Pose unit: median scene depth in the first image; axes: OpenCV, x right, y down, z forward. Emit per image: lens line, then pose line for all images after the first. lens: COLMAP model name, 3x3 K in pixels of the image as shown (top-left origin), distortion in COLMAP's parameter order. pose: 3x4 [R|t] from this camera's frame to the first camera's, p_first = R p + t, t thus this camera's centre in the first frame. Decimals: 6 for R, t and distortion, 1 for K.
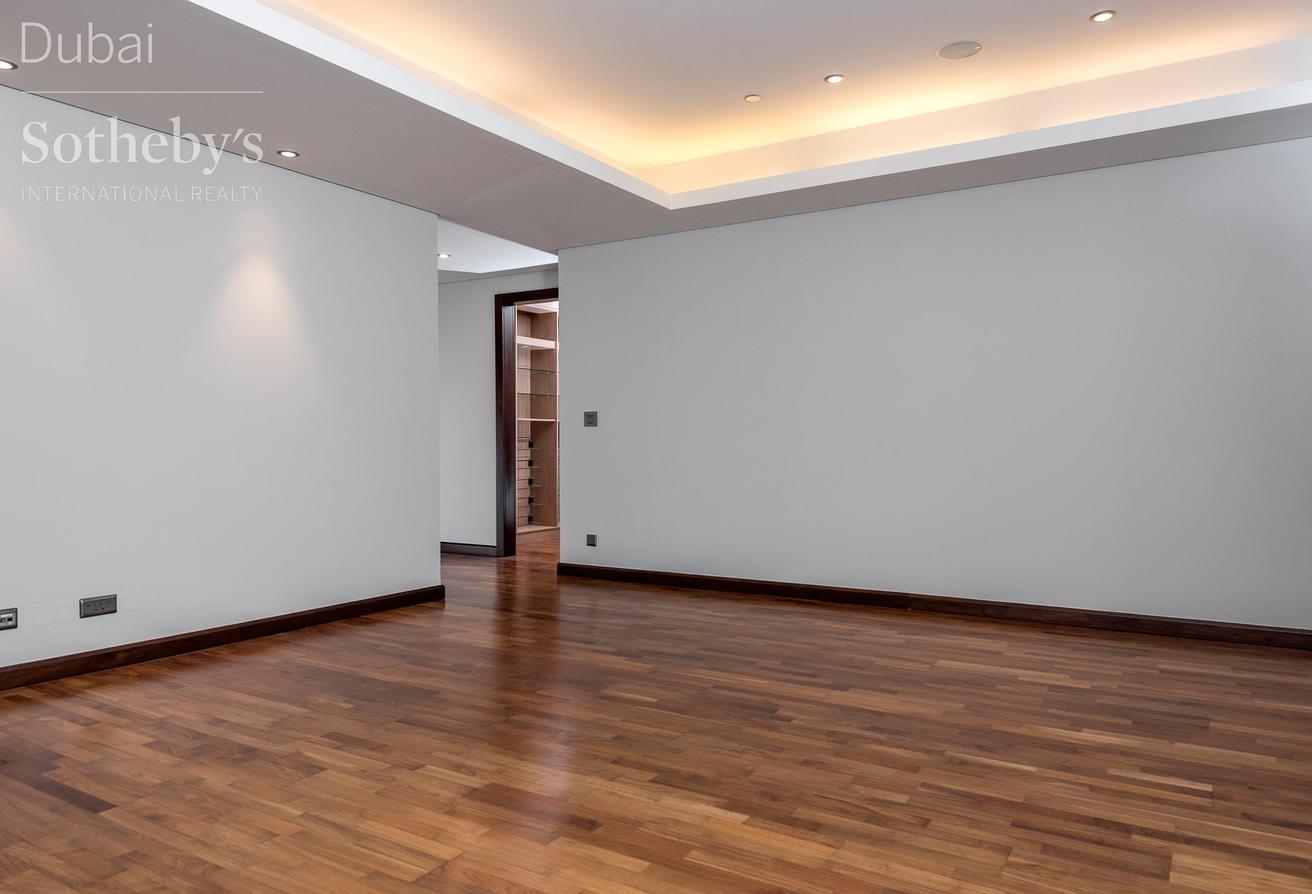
lens RADIAL K [[883.4, 0, 658.0], [0, 883.4, 446.0], [0, 0, 1]] dist [0.041547, -0.005925]
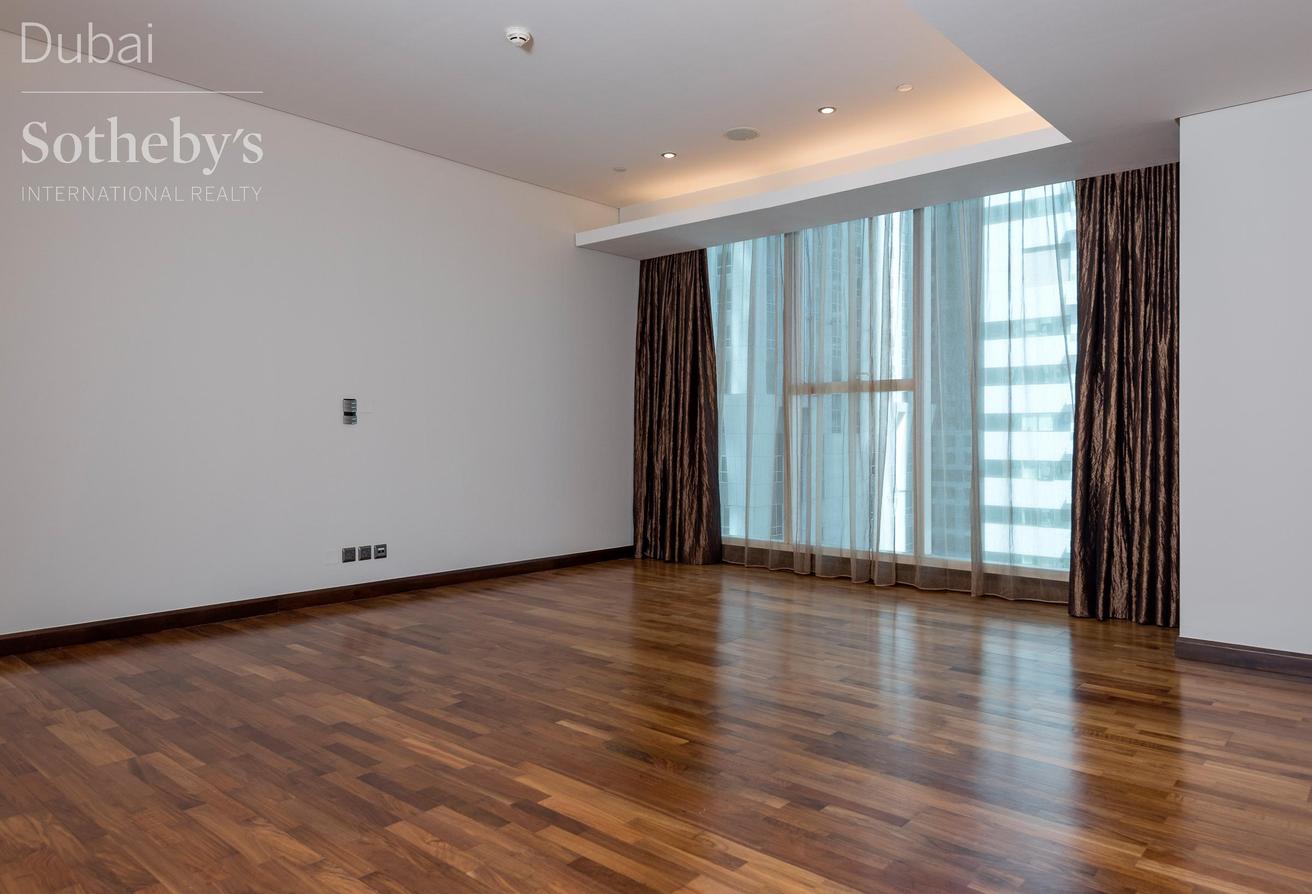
lens RADIAL K [[883.4, 0, 654.1], [0, 883.4, 442.7], [0, 0, 1]] dist [0.041547, -0.005925]
pose [[-0.987811, -0.004309, 0.155597, -0.261781], [-0.002241, 0.999907, 0.013463, -0.018541], [-0.155640, 0.012950, -0.987729, 2.060970]]
